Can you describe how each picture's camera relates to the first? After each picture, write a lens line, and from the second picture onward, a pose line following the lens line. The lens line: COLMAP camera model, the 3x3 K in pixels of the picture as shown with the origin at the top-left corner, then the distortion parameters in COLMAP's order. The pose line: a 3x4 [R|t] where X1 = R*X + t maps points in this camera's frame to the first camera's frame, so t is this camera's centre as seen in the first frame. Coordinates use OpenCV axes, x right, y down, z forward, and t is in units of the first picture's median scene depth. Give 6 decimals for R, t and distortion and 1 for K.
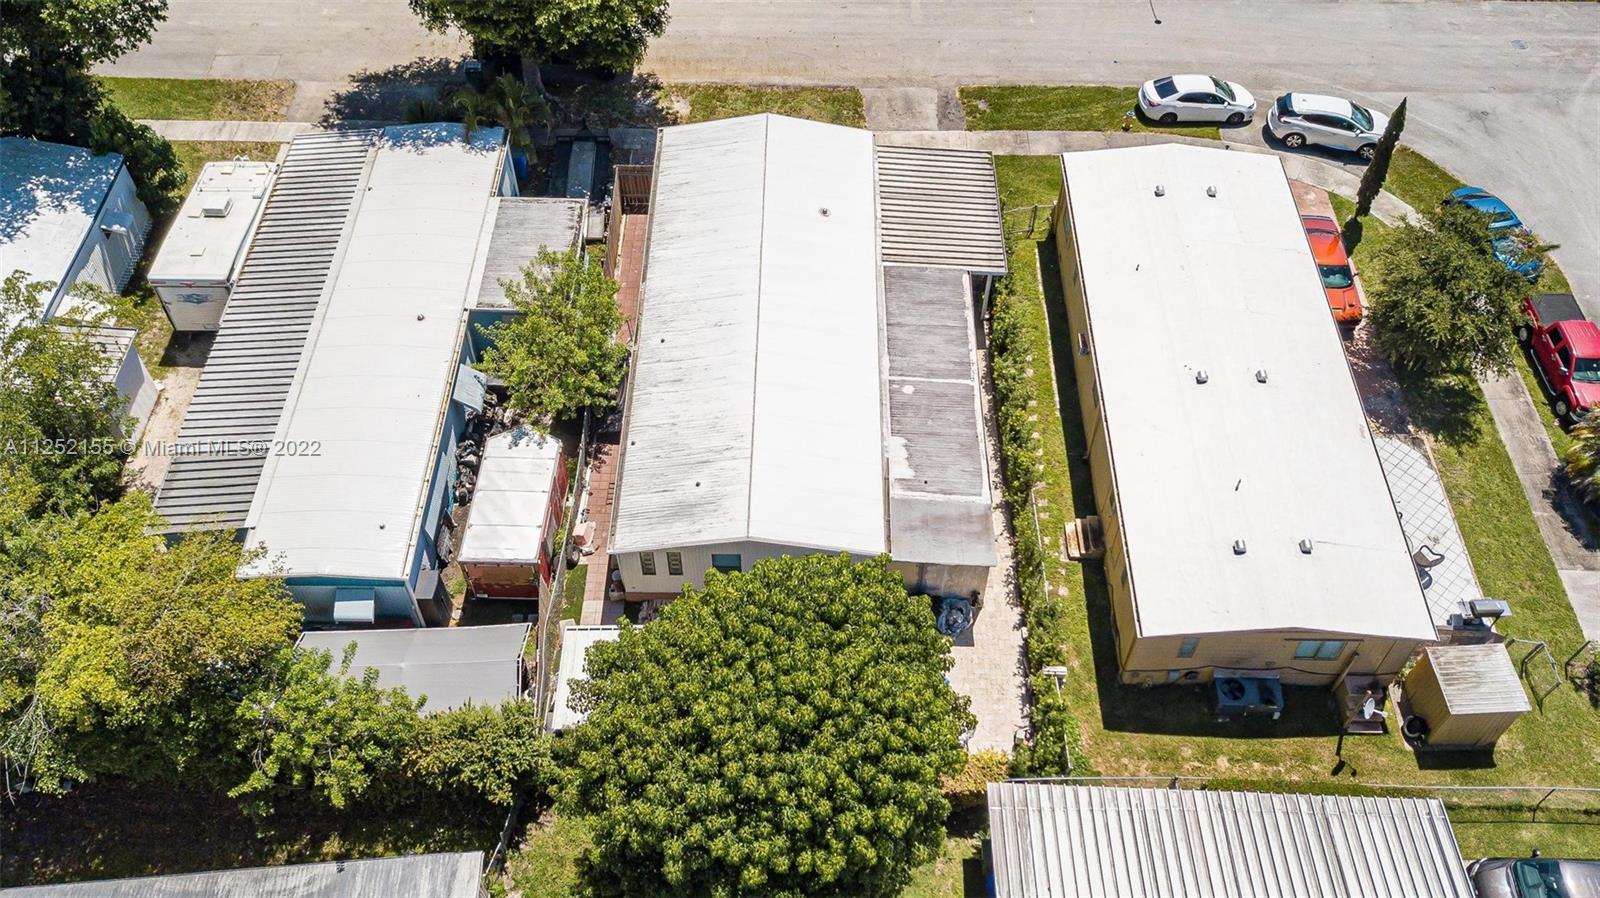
lens RADIAL K [[1234.6, 0, 797.4], [0, 1234.6, 454.5], [0, 0, 1]] dist [0.009095, -0.003026]
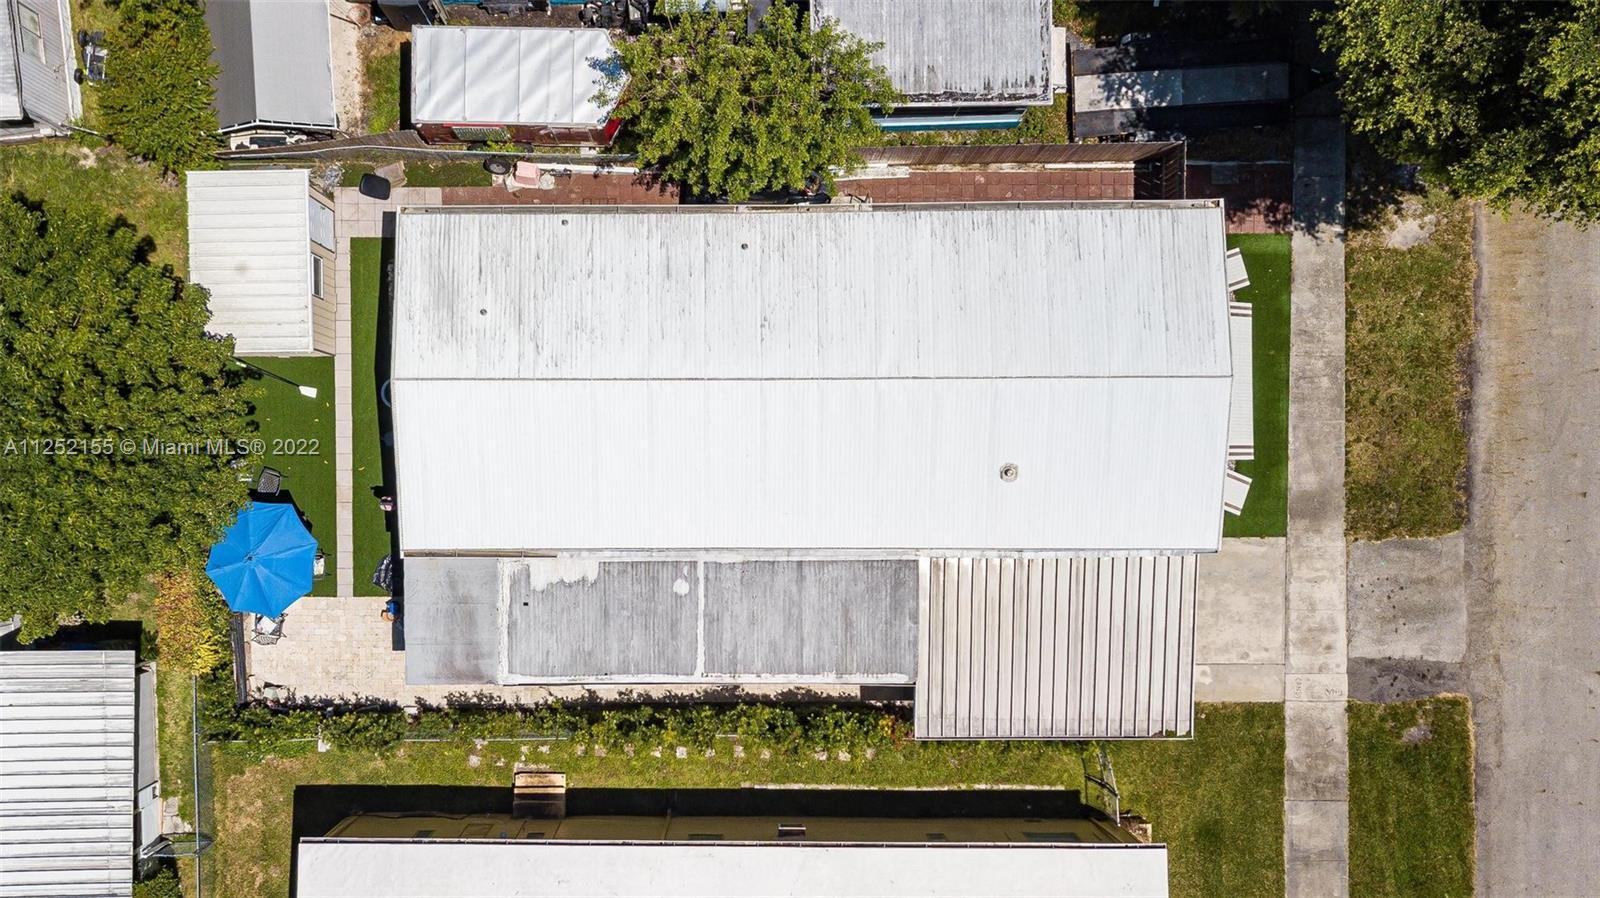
lens RADIAL K [[1234.6, 0, 802.9], [0, 1234.6, 485.9], [0, 0, 1]] dist [0.009095, -0.003026]
pose [[0.015835, 0.999747, 0.015992, 0.017877], [-0.795427, 0.002904, 0.606043, -0.534526], [0.605843, -0.022317, 0.795271, 0.440812]]
